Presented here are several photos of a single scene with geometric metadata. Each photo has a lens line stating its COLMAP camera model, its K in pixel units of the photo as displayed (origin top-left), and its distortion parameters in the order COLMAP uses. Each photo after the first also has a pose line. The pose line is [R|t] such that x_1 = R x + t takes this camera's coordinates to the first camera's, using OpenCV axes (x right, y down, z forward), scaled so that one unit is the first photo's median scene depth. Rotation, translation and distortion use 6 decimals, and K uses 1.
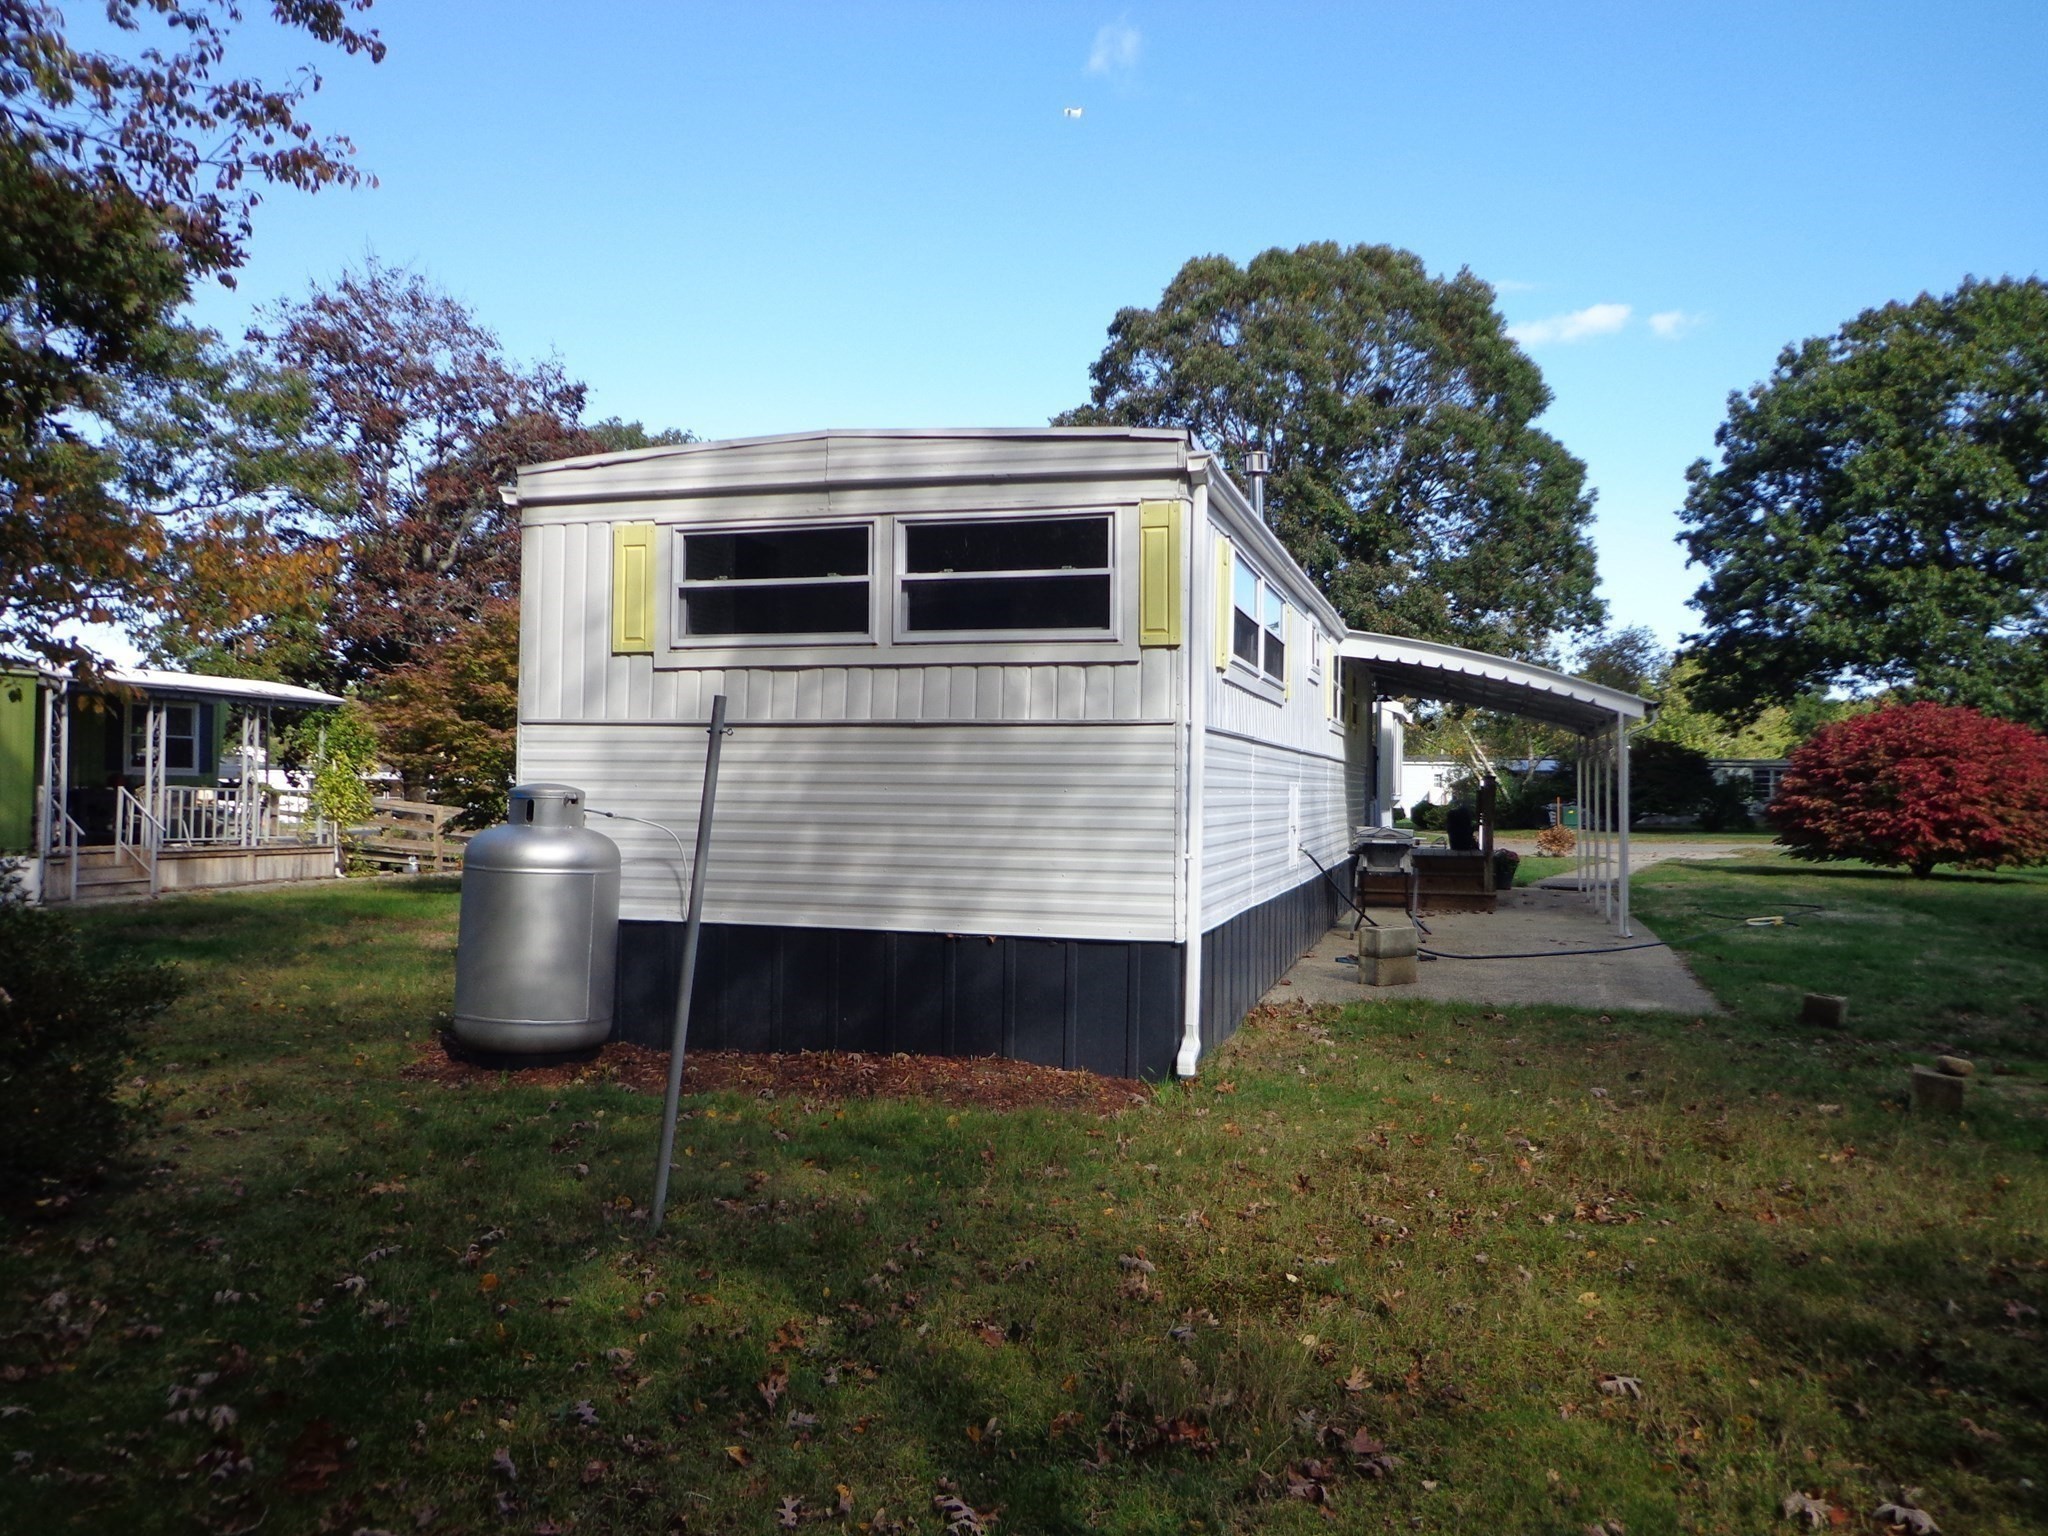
lens RADIAL K [[1516.7, 0, 1012.9], [0, 1516.7, 766.8], [0, 0, 1]] dist [0.003722, 0.002165]
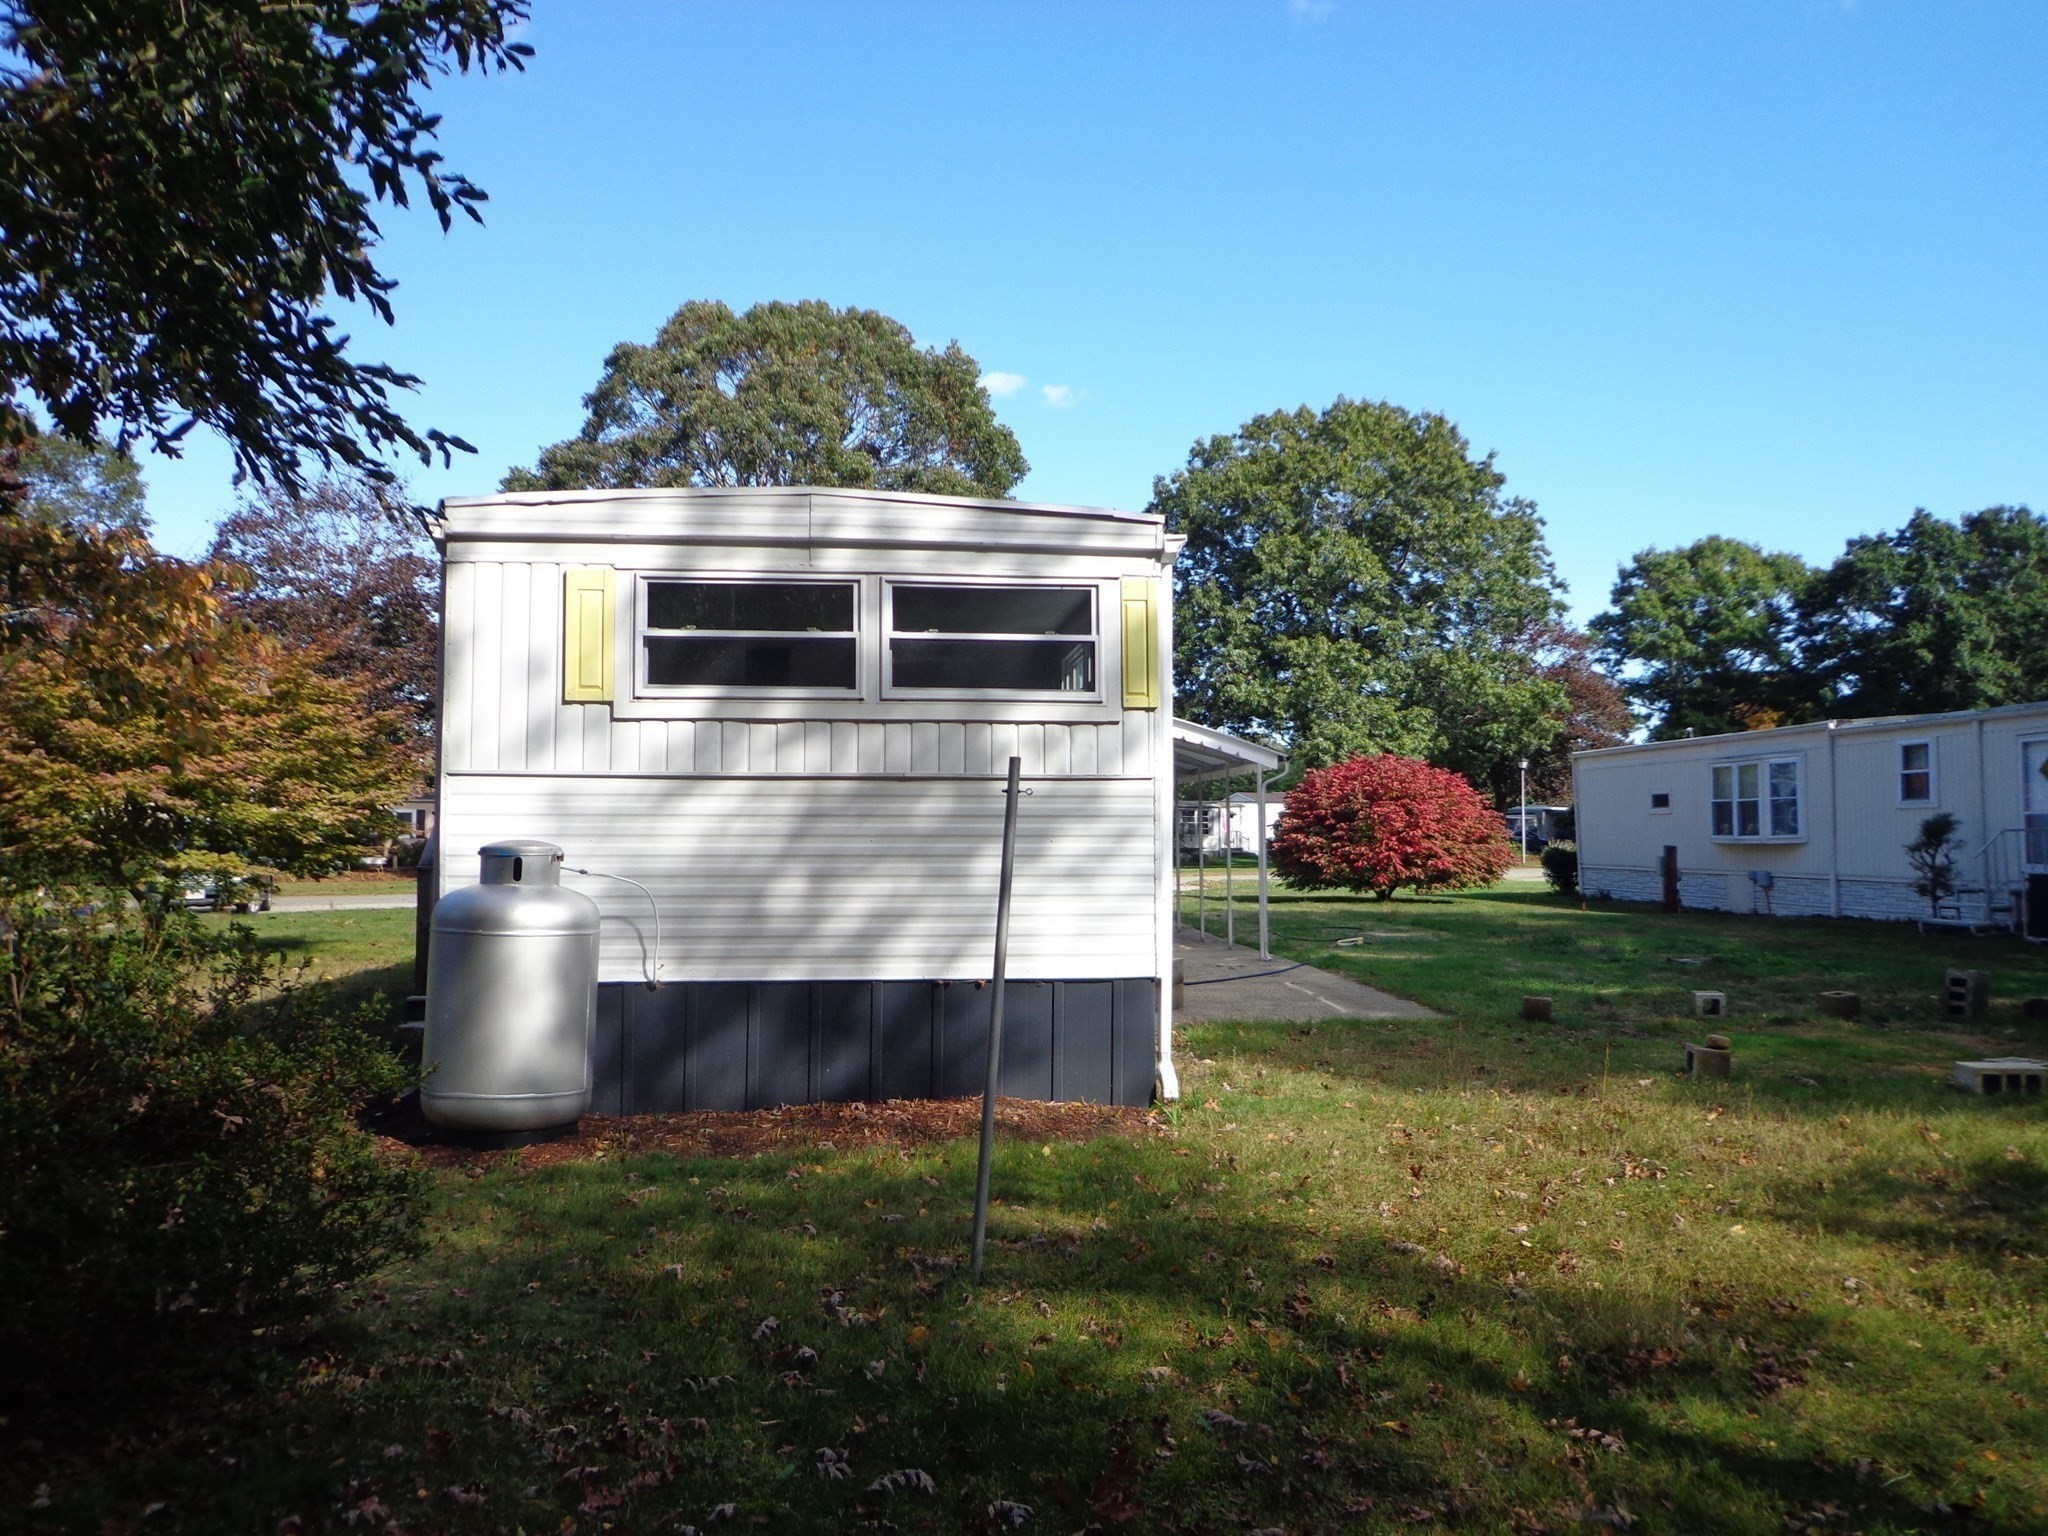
lens RADIAL K [[1516.7, 0, 1018.8], [0, 1516.7, 767.1], [0, 0, 1]] dist [0.003722, 0.002165]
pose [[0.924412, 0.005643, 0.381354, -0.125143], [0.004735, 0.999644, -0.026272, -0.002570], [-0.381367, 0.026092, 0.924056, 0.004990]]
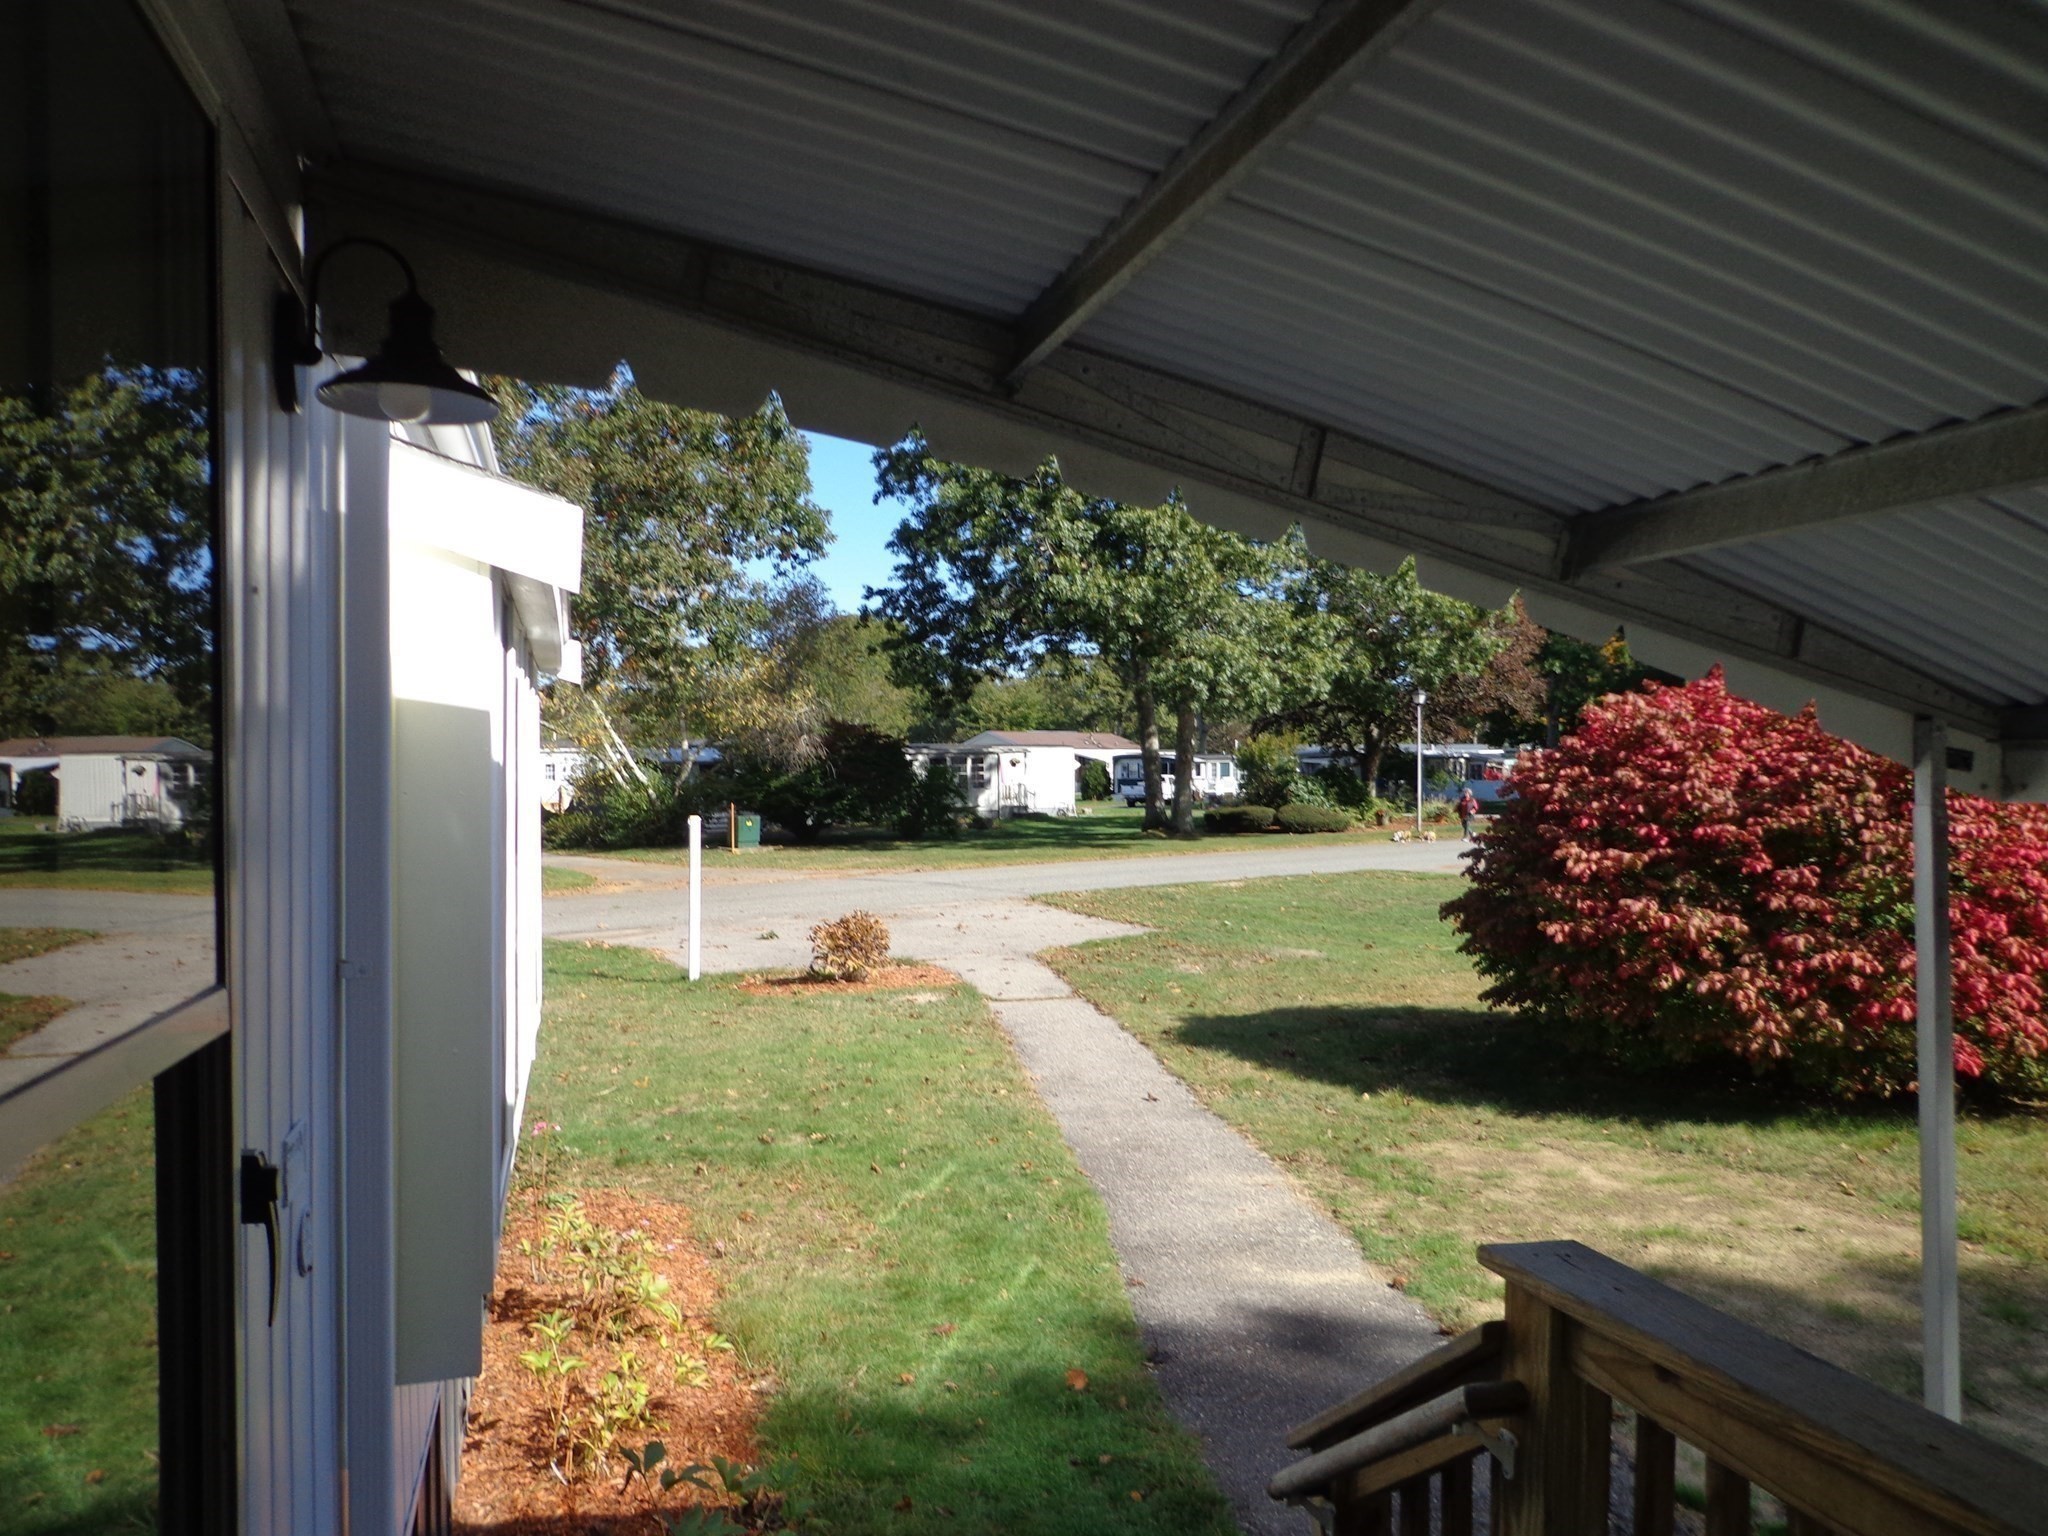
lens RADIAL K [[1516.7, 0, 1028.0], [0, 1516.7, 763.5], [0, 0, 1]] dist [0.003722, 0.002165]
pose [[0.833854, -0.011602, 0.551863, 0.195832], [0.004090, 0.999882, 0.014840, -0.020135], [-0.551970, -0.010117, 0.833803, 0.785825]]
